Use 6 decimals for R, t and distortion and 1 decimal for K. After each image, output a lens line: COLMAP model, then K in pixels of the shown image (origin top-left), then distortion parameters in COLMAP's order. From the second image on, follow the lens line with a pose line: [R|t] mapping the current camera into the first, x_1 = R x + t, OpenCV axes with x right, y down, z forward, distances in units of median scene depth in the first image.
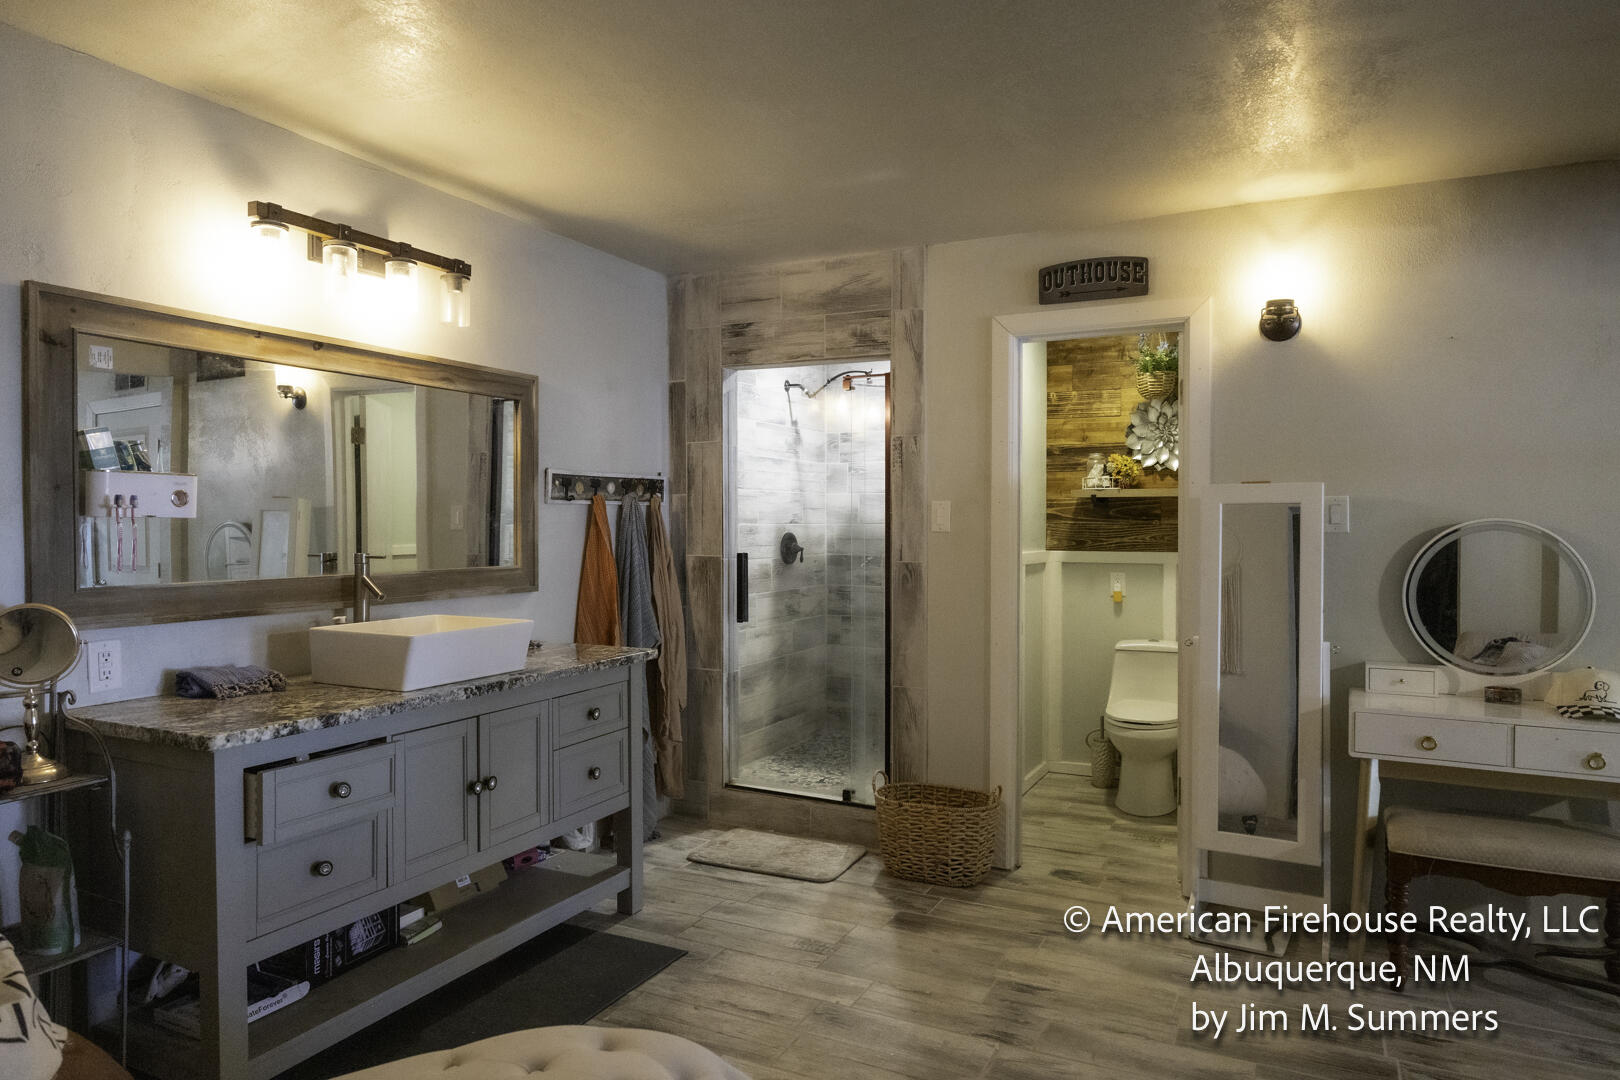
lens RADIAL K [[1020.8, 0, 810.2], [0, 1020.8, 538.5], [0, 0, 1]] dist [0.004006, 0.000587]
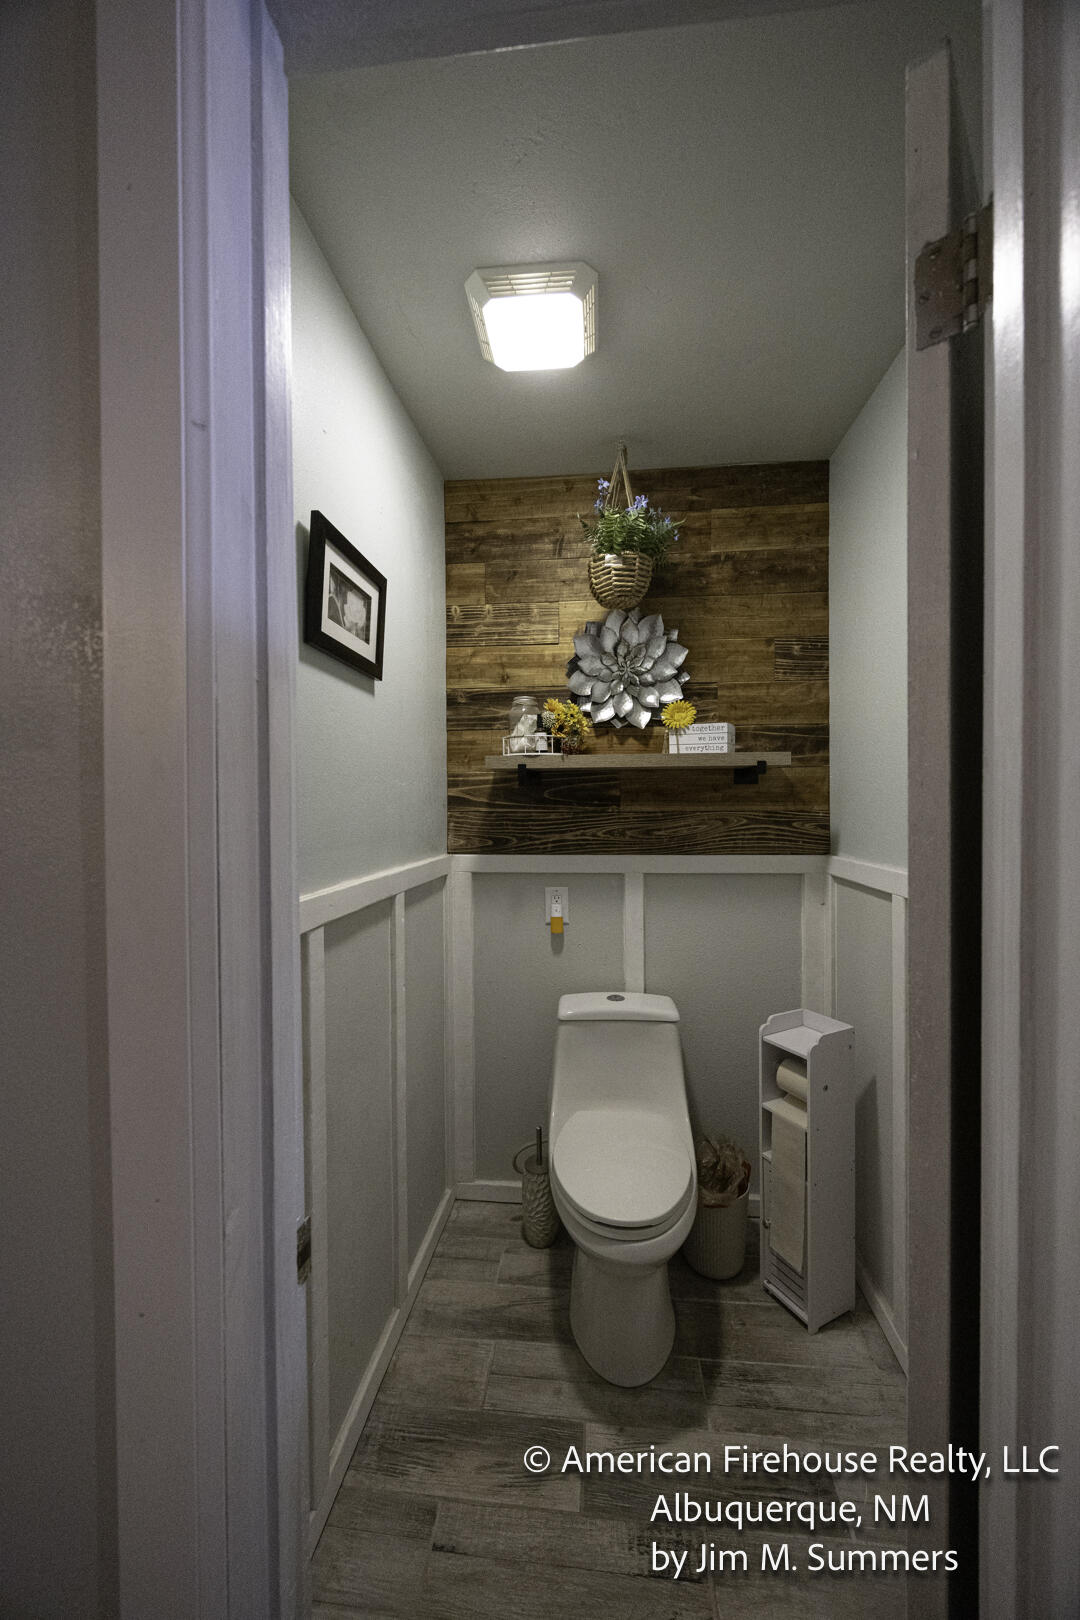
lens RADIAL K [[649.4, 0, 545.5], [0, 649.4, 810.2], [0, 0, 1]] dist [0.001175, 0.000561]
pose [[0.939162, -0.008671, 0.343364, 0.141581], [0.011924, 0.999902, -0.007363, -0.011391], [-0.343266, 0.011009, 0.939174, 0.566373]]
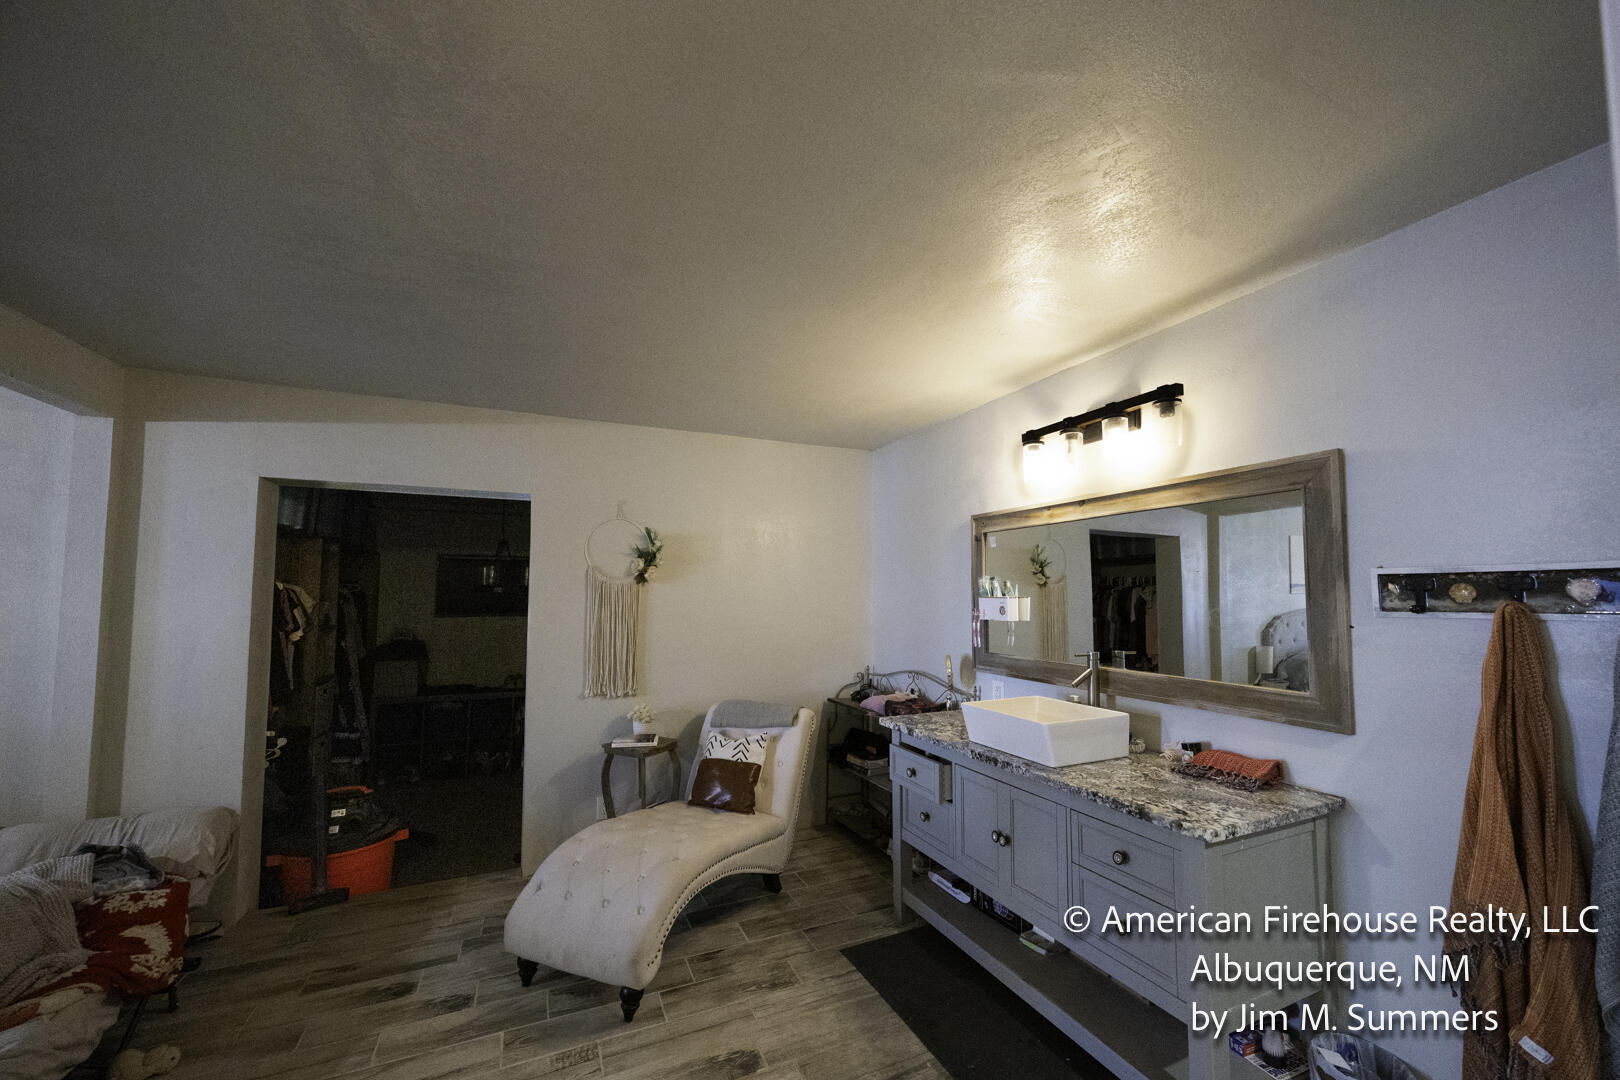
lens RADIAL K [[649.4, 0, 813.3], [0, 649.4, 552.5], [0, 0, 1]] dist [0.001175, 0.000561]
pose [[-0.648090, -0.049242, -0.759970, 0.392569], [-0.010511, 0.998391, -0.055727, -0.056950], [0.761491, -0.028128, -0.647565, 1.138591]]
